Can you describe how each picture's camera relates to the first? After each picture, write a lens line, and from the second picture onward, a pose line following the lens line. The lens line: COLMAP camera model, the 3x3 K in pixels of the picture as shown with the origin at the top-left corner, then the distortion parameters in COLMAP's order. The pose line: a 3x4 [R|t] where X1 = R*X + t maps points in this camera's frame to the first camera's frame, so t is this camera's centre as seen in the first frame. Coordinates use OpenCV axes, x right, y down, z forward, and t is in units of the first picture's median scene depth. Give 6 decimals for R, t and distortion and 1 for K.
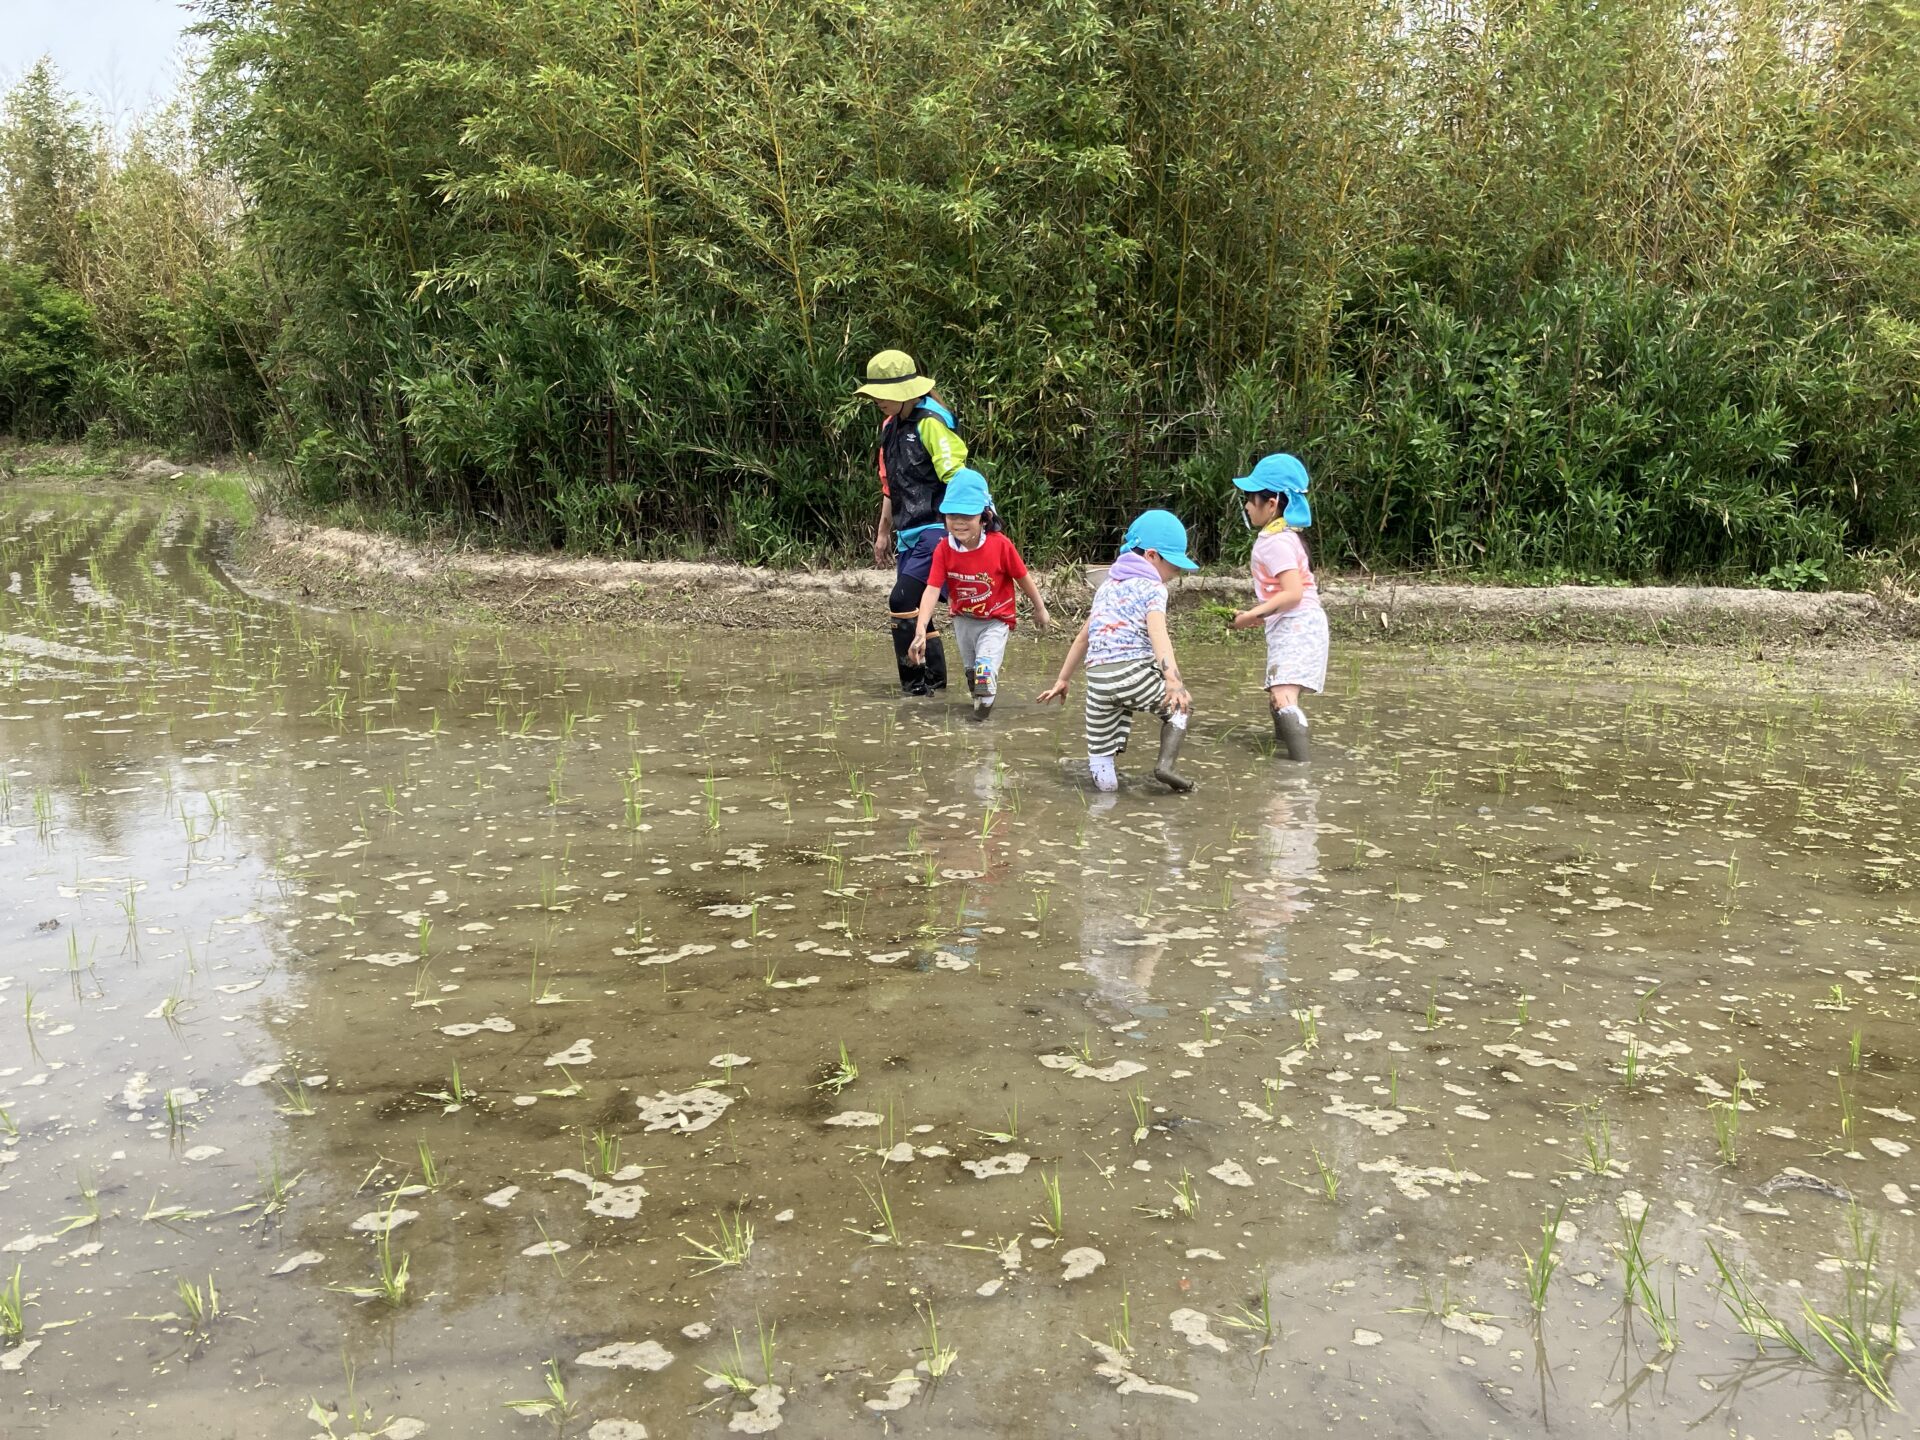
lens RADIAL K [[1567.1, 0, 954.7], [0, 1567.1, 715.7], [0, 0, 1]] dist [0.001236, 0.003811]
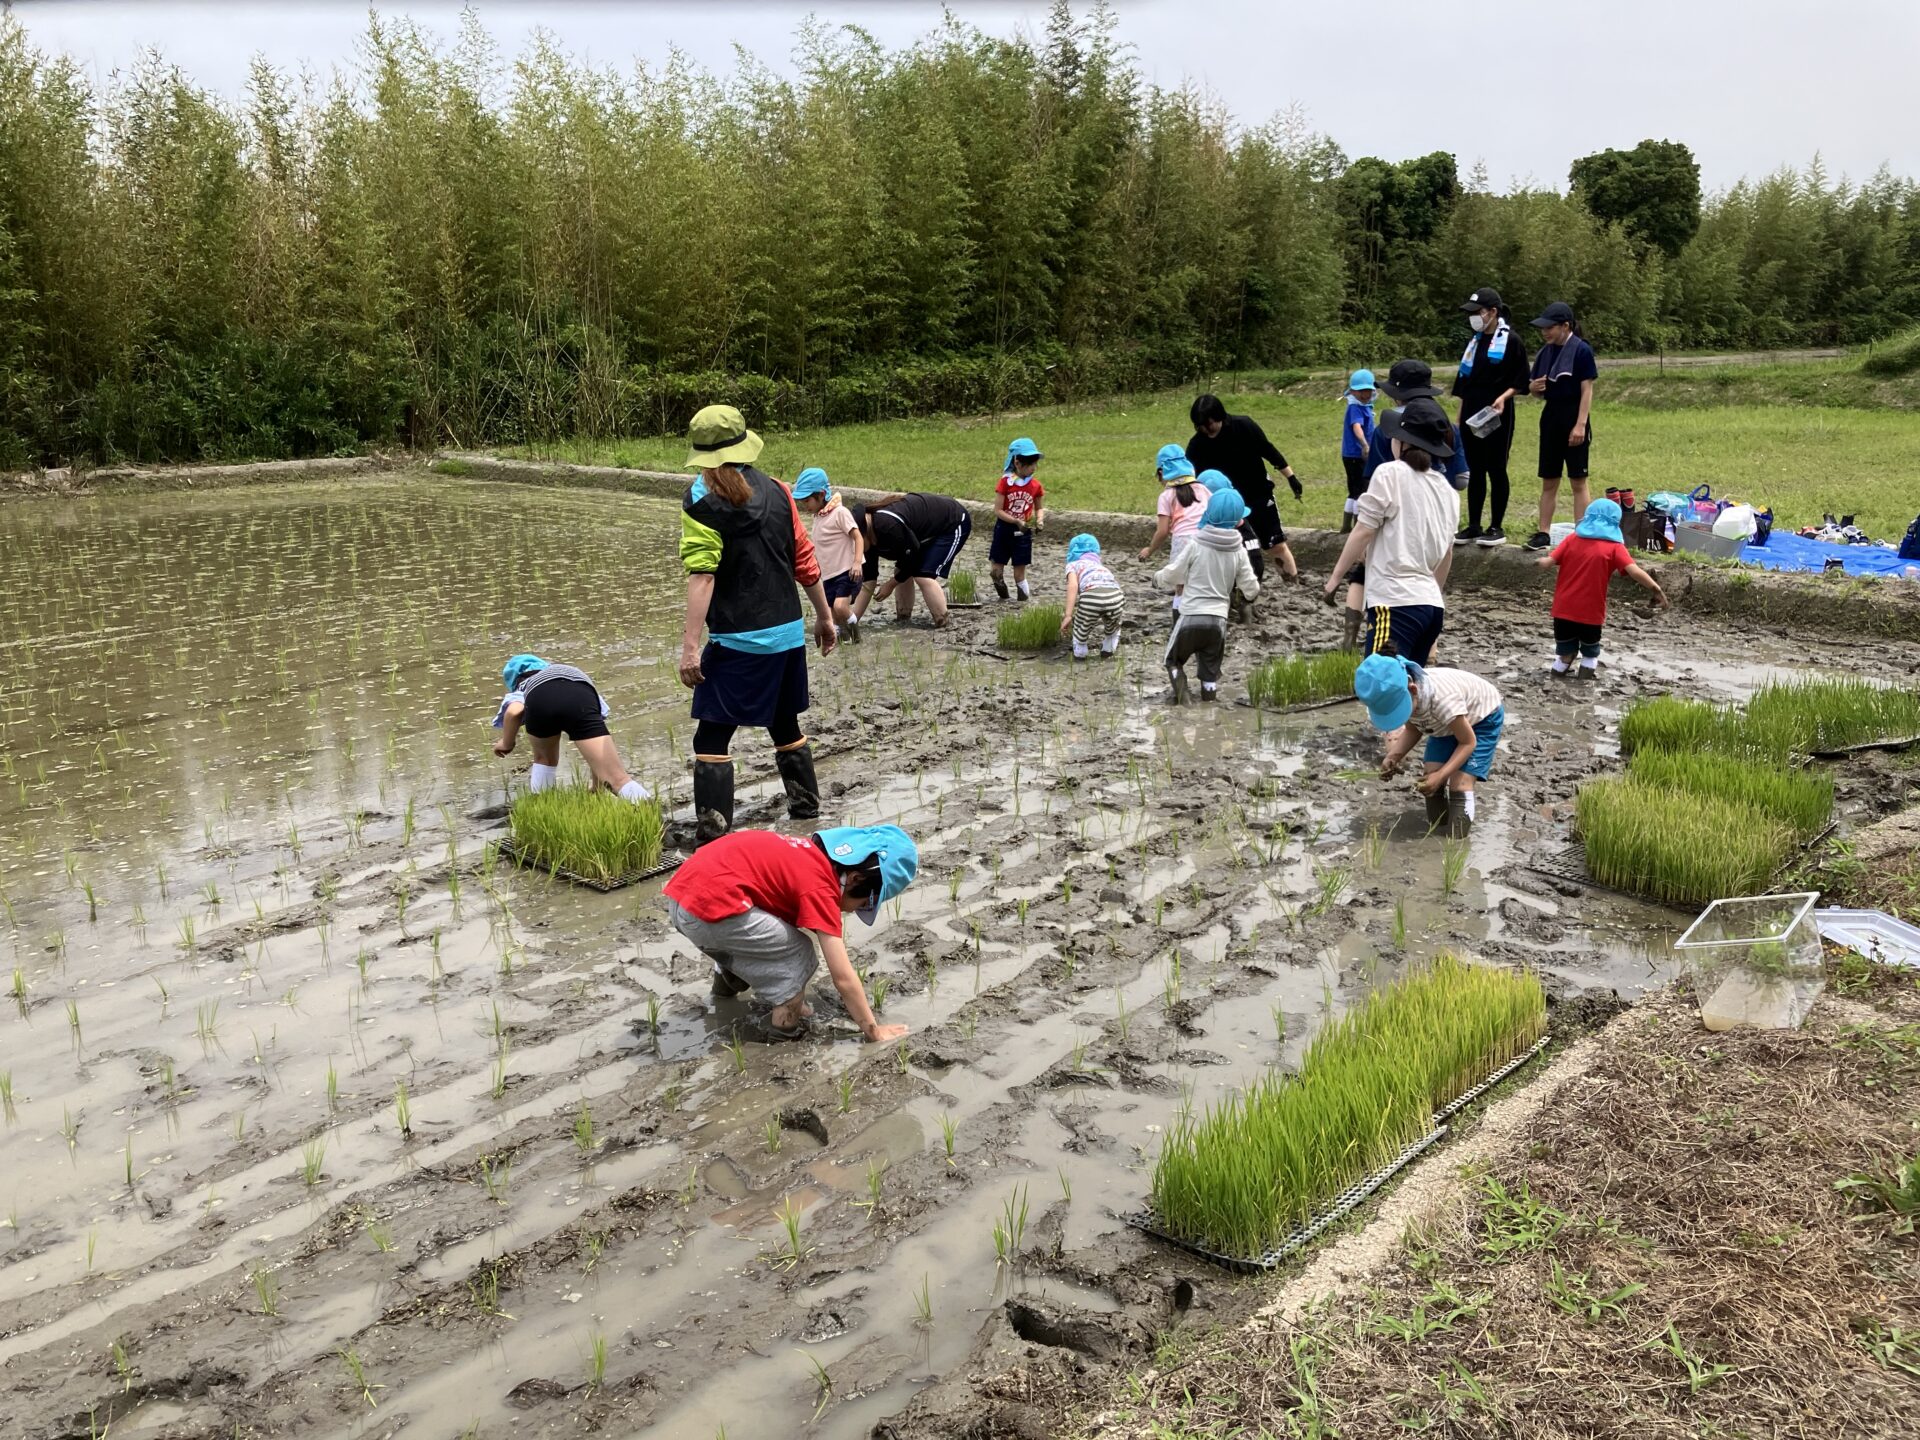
lens RADIAL K [[1567.1, 0, 954.3], [0, 1567.1, 722.7], [0, 0, 1]] dist [0.001236, 0.003811]
pose [[0.677579, -0.194116, 0.709370, -0.724816], [0.167092, 0.979947, 0.108554, 0.240471], [-0.716217, 0.044976, 0.696427, -1.545914]]
